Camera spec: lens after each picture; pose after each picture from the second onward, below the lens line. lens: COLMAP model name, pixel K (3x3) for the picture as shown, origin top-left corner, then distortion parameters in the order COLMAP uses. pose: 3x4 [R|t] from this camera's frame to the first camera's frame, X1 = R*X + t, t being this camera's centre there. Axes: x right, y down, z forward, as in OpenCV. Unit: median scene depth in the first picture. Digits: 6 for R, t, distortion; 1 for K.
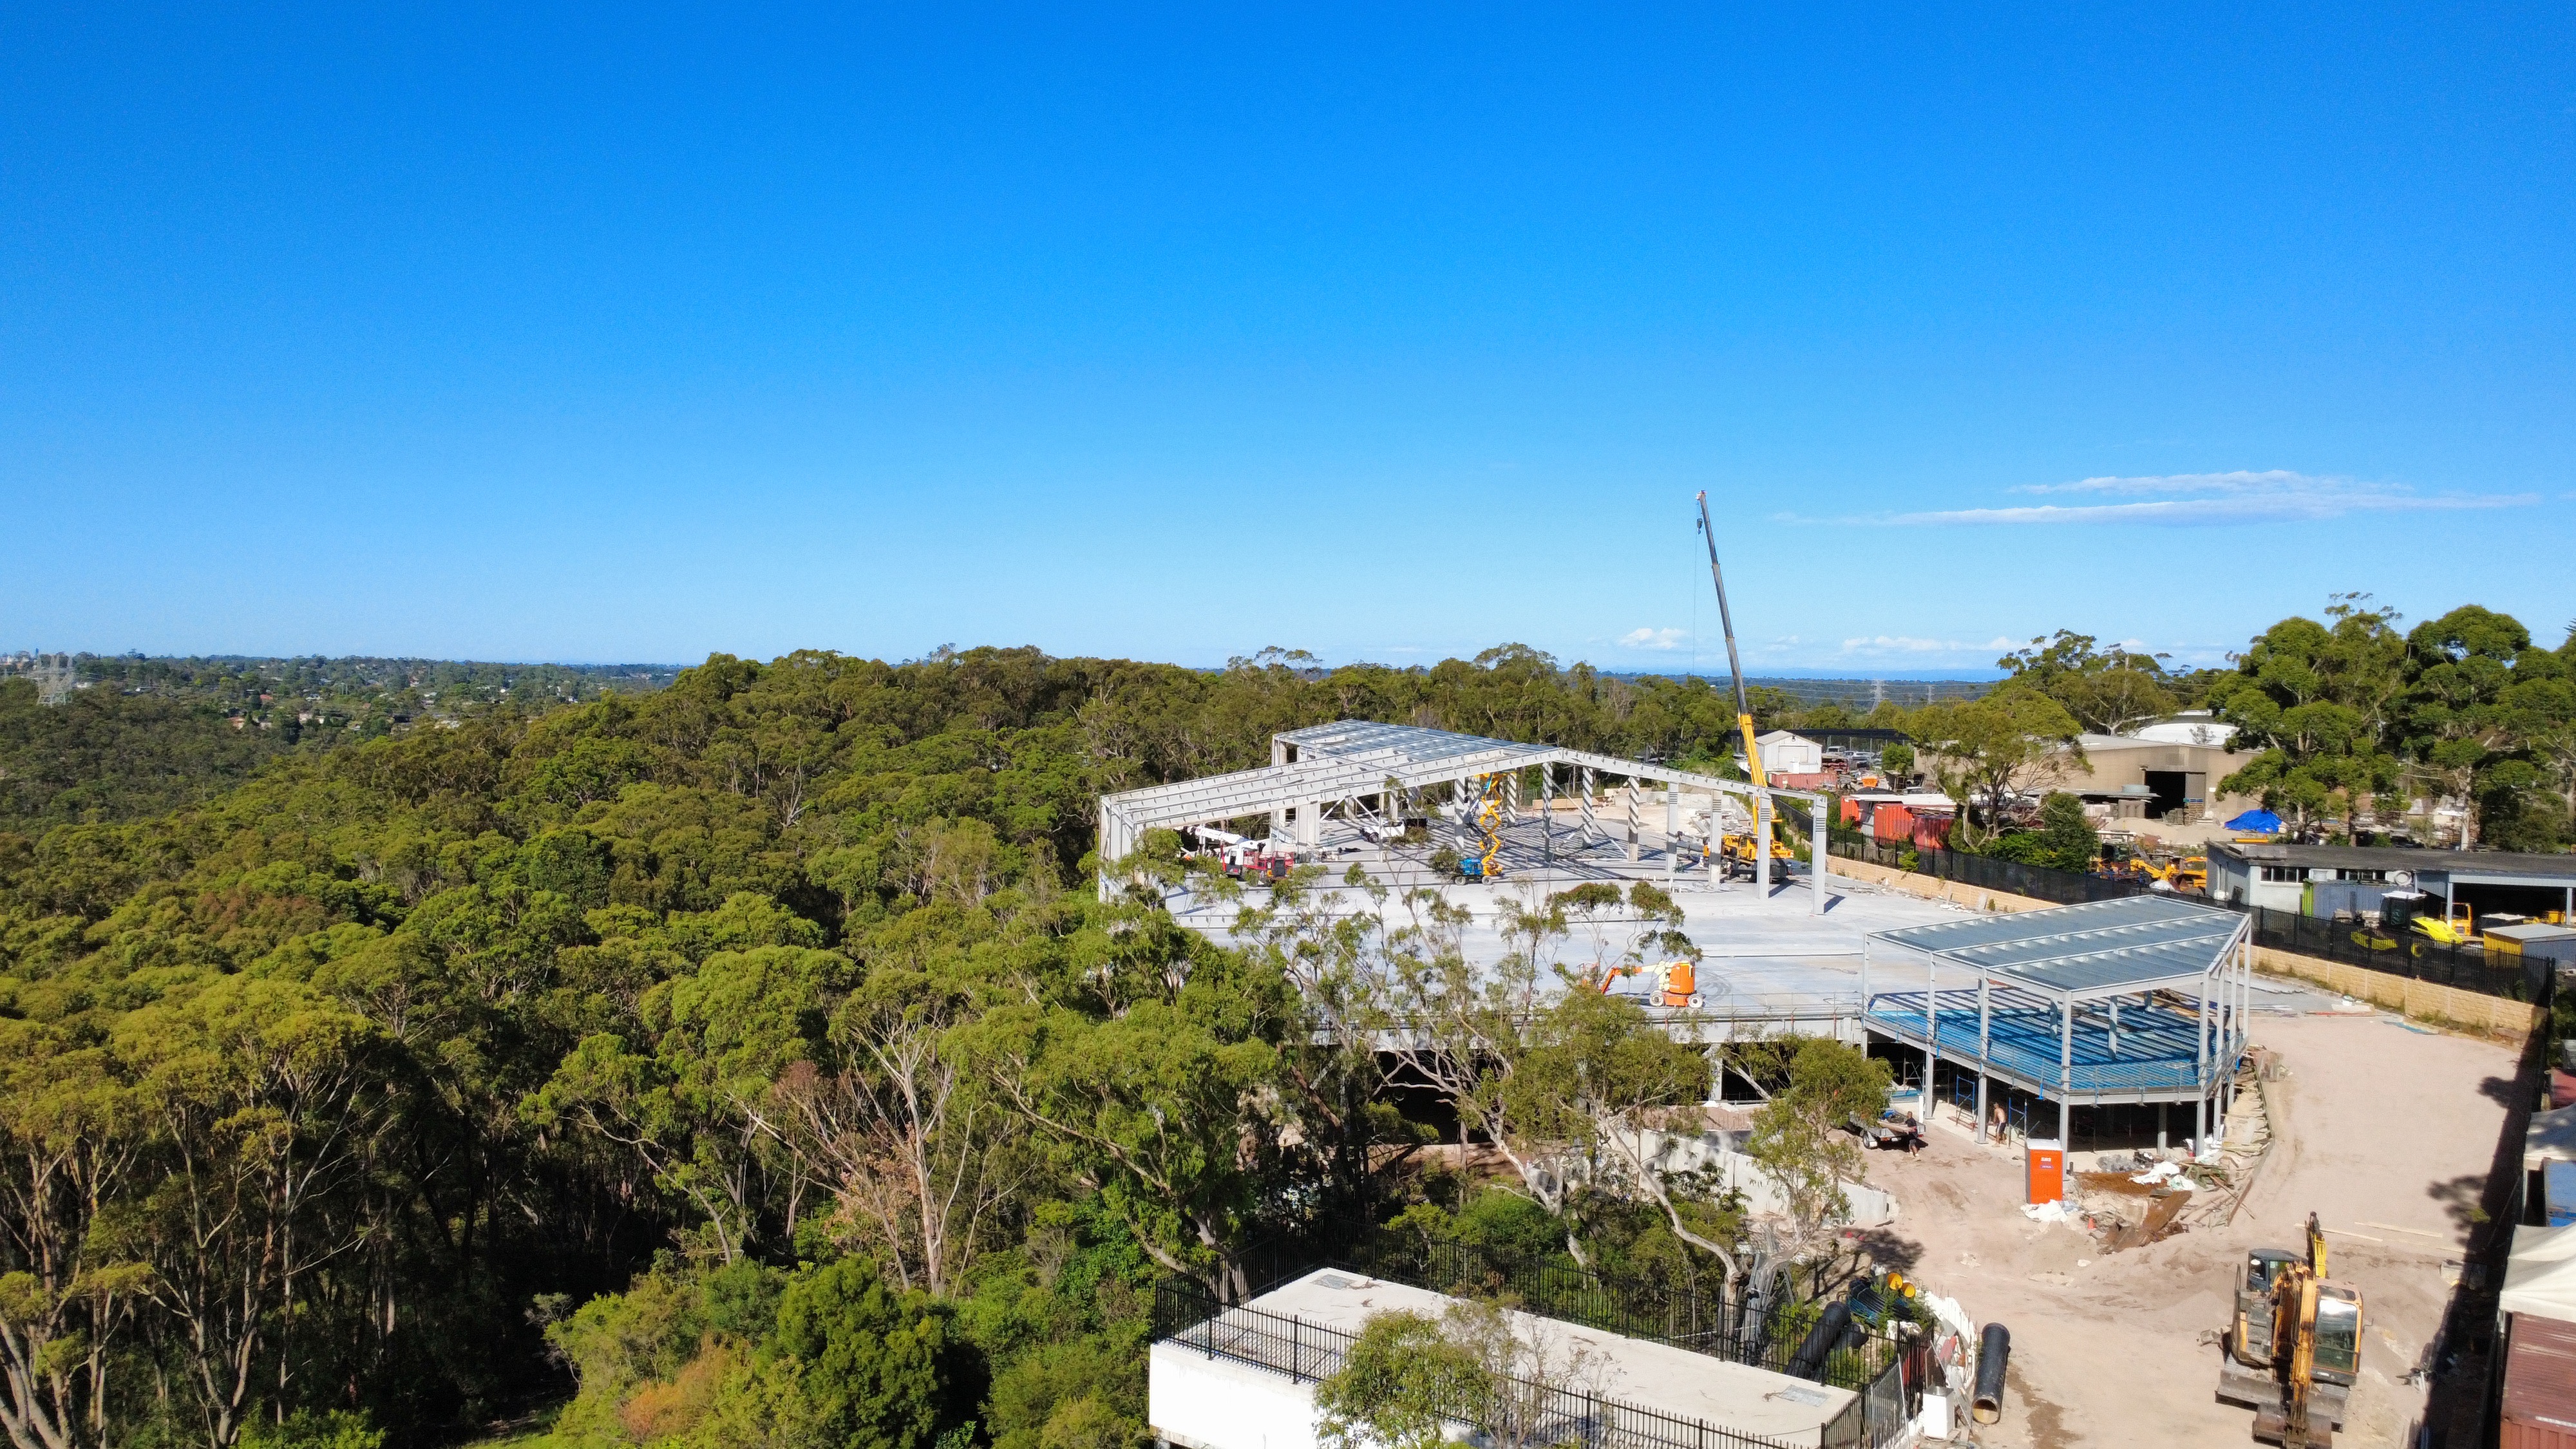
lens RADIAL K [[1865.2, 0, 1302.0], [0, 1865.2, 720.3], [0, 0, 1]] dist [0.006458, -0.009140]
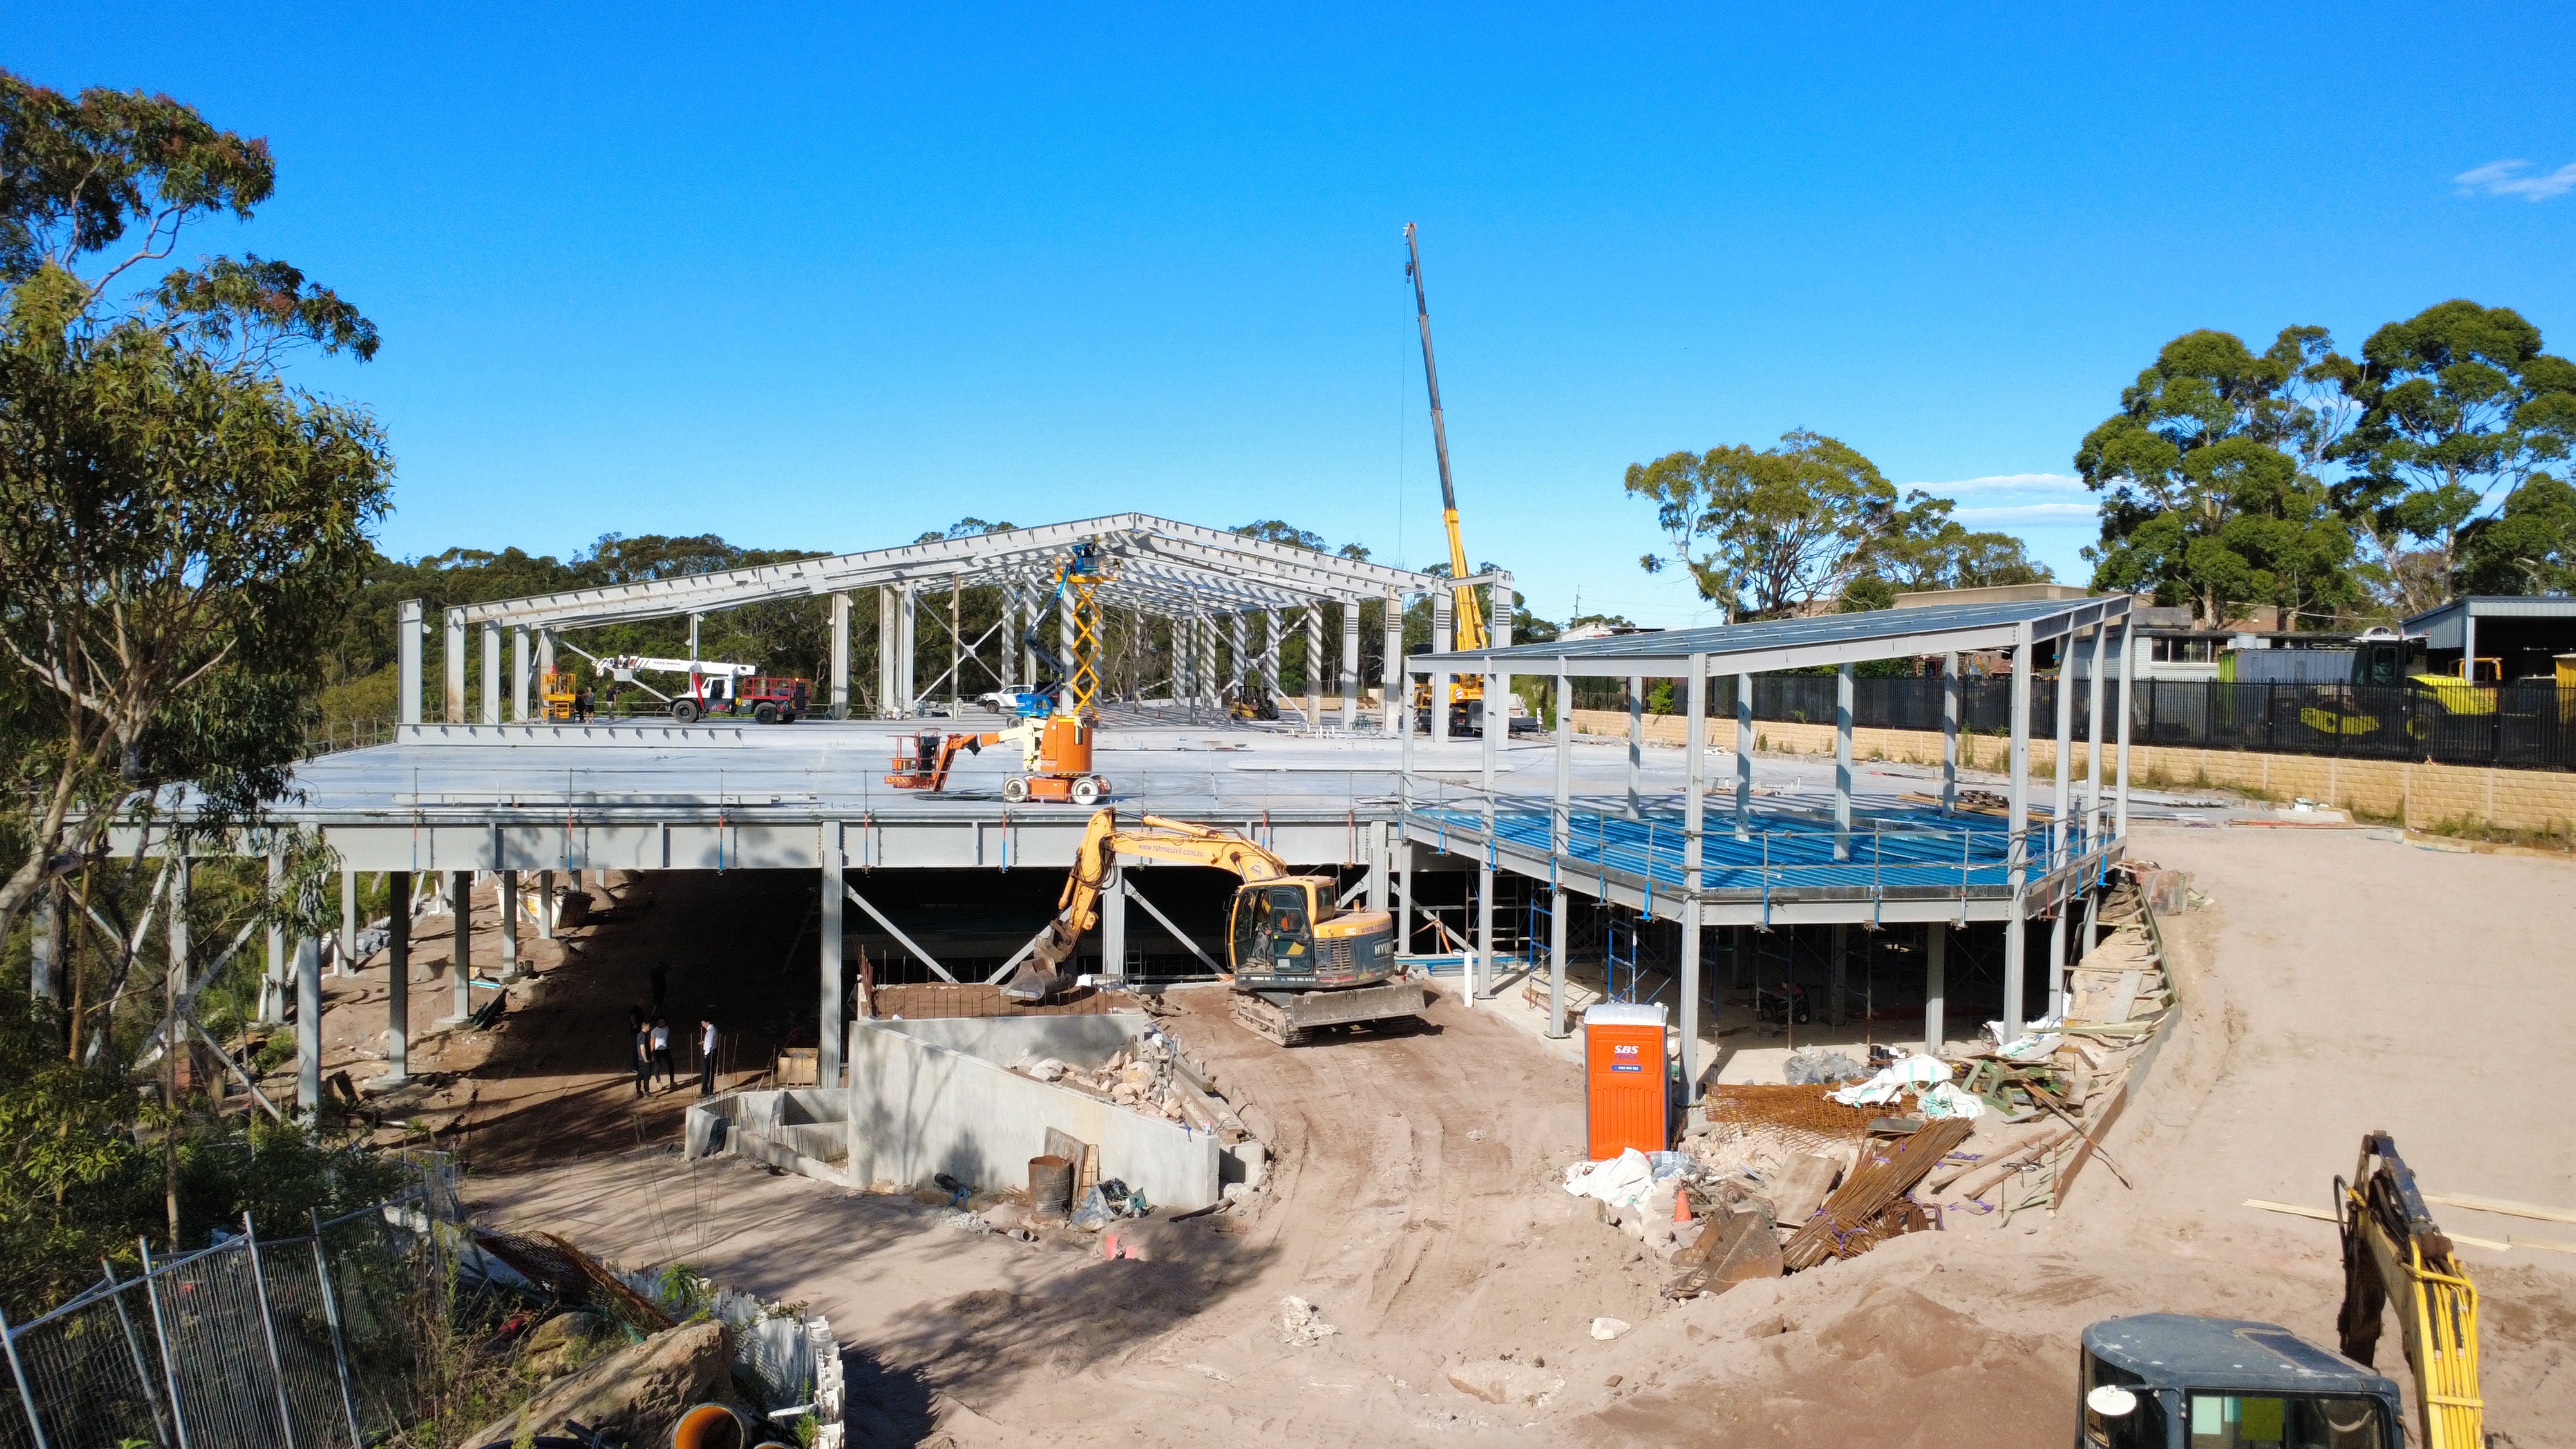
lens RADIAL K [[1865.2, 0, 1302.0], [0, 1865.2, 720.3], [0, 0, 1]] dist [0.006458, -0.009140]
pose [[0.998907, 0.001384, 0.046716, 0.228582], [-0.001404, 0.999999, 0.000399, 0.121111], [-0.046715, -0.000464, 0.998908, 0.443967]]
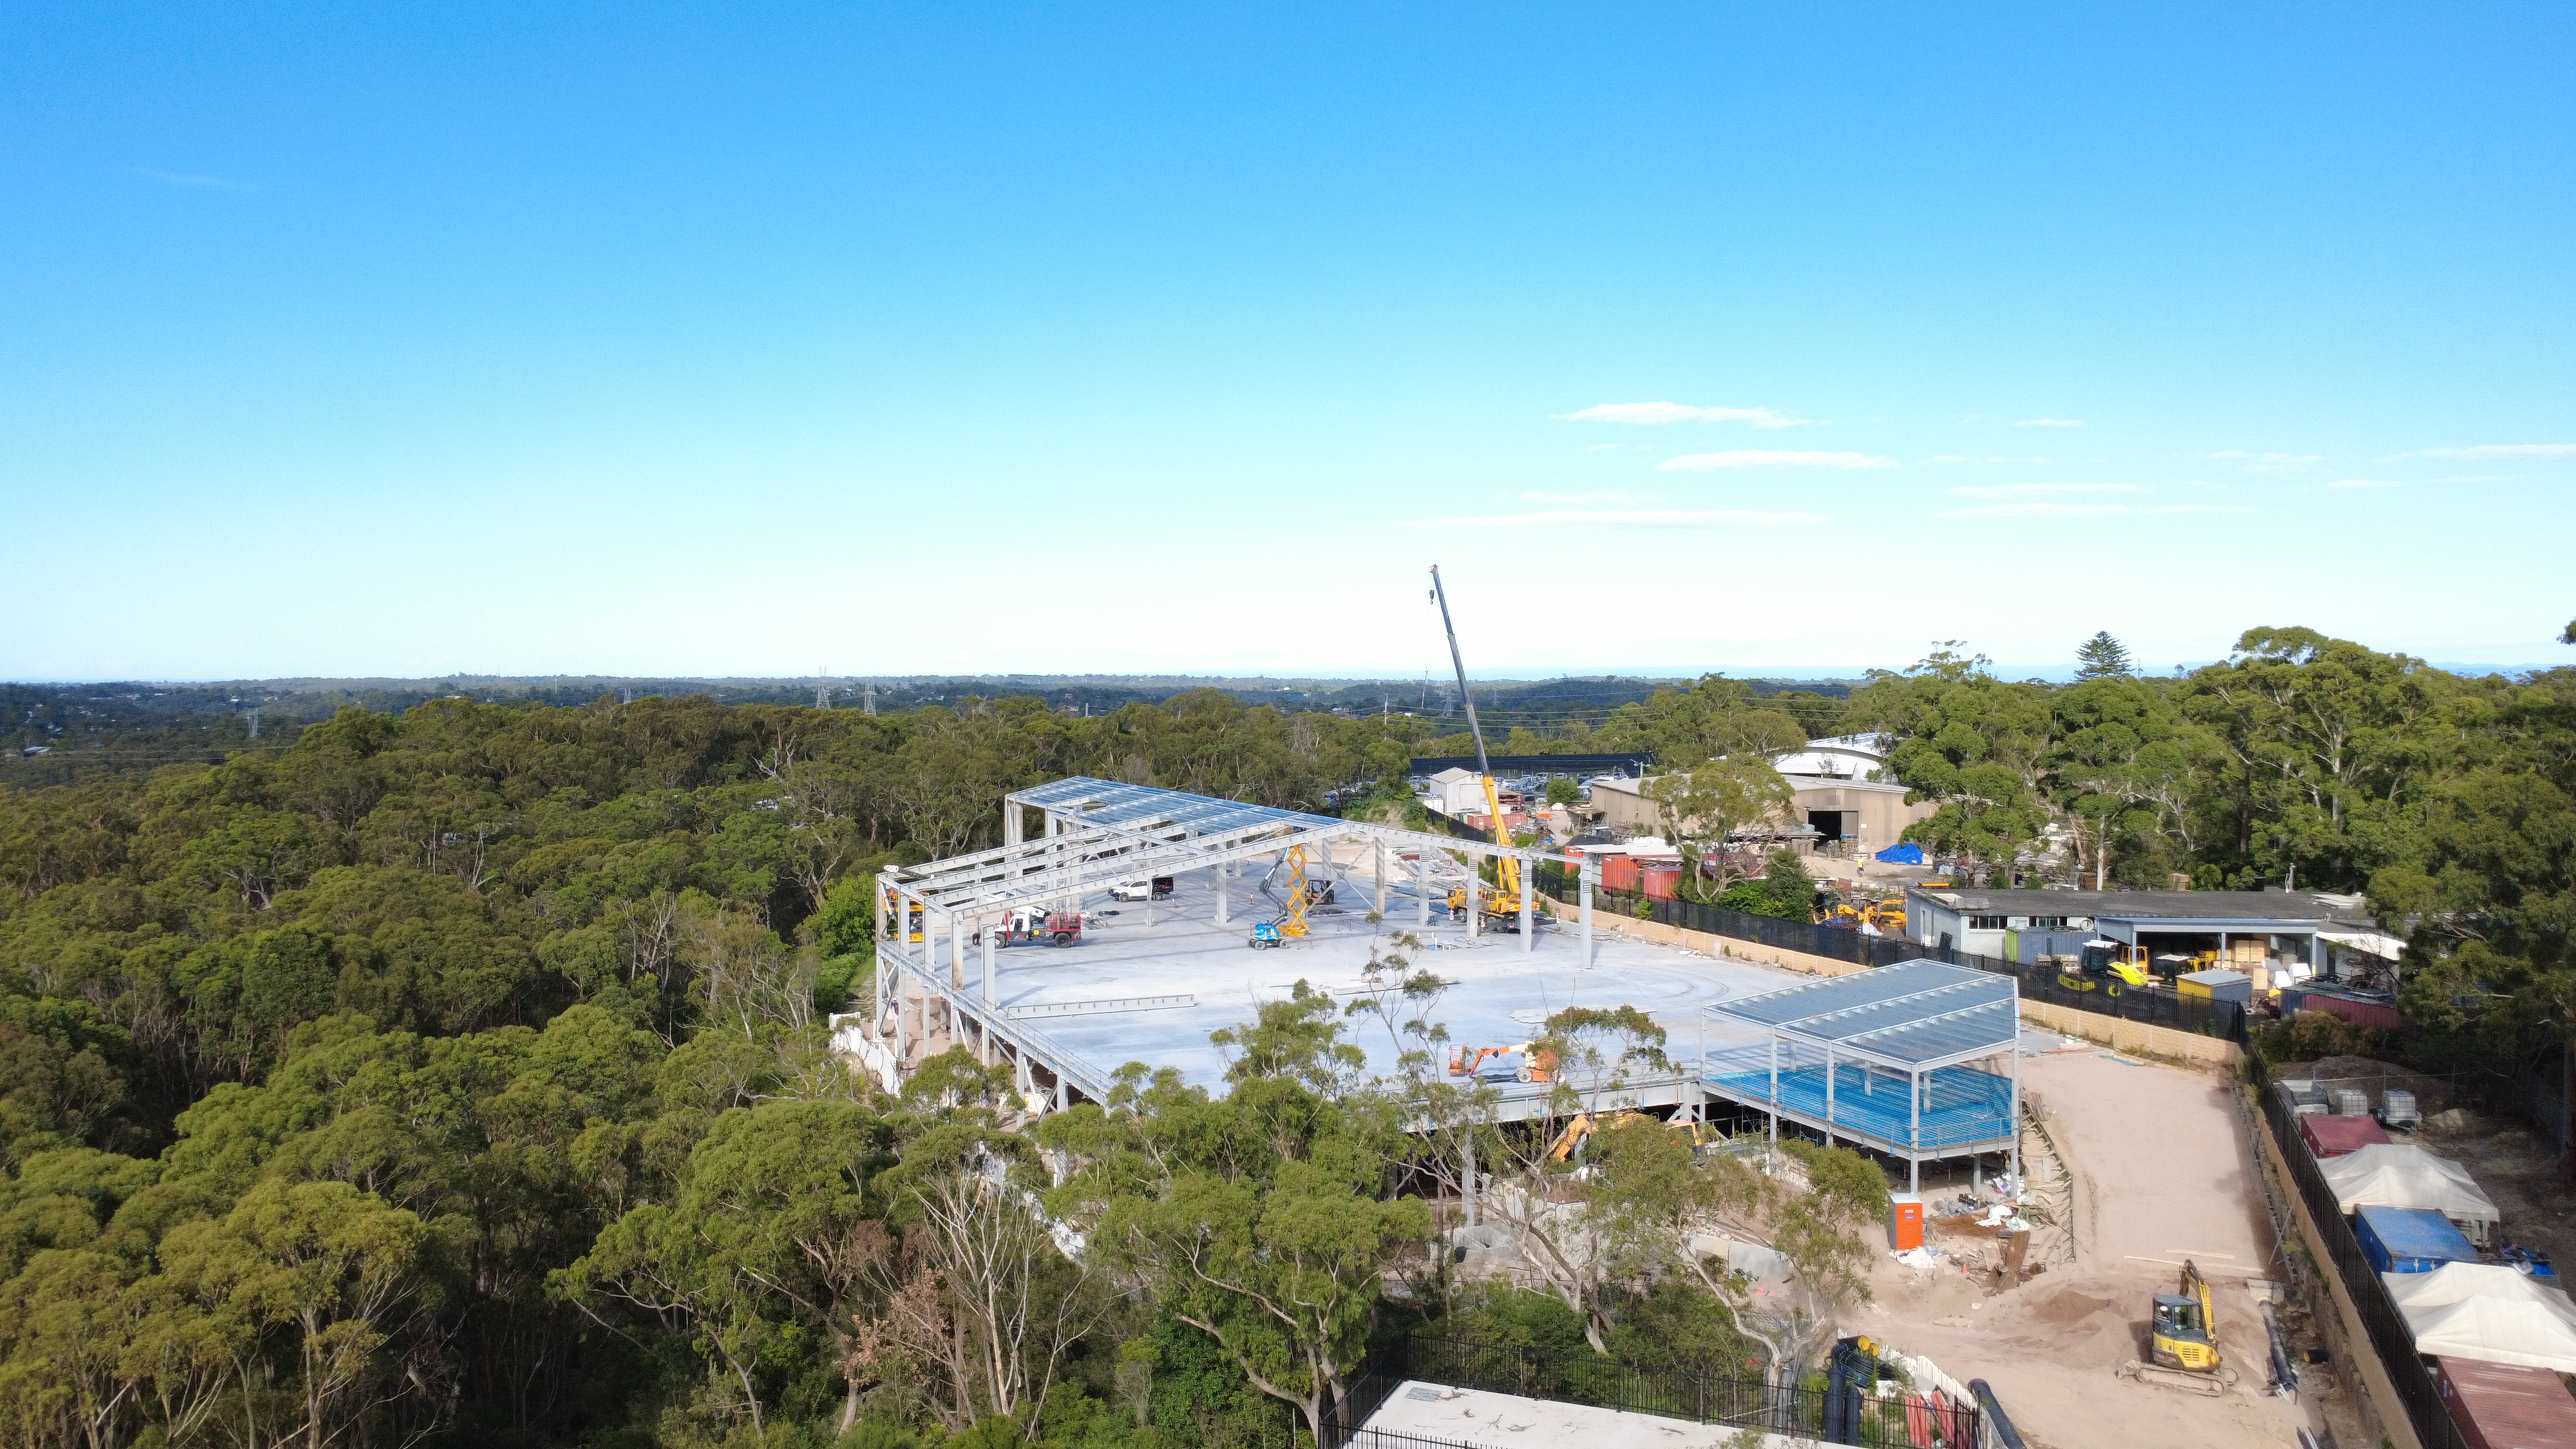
lens RADIAL K [[1865.2, 0, 1302.0], [0, 1865.2, 720.3], [0, 0, 1]] dist [0.006458, -0.009140]
pose [[0.974058, -0.017237, 0.225643, -0.168780], [0.017699, 0.999843, -0.000024, -0.057668], [-0.225607, 0.004017, 0.974210, -0.038432]]
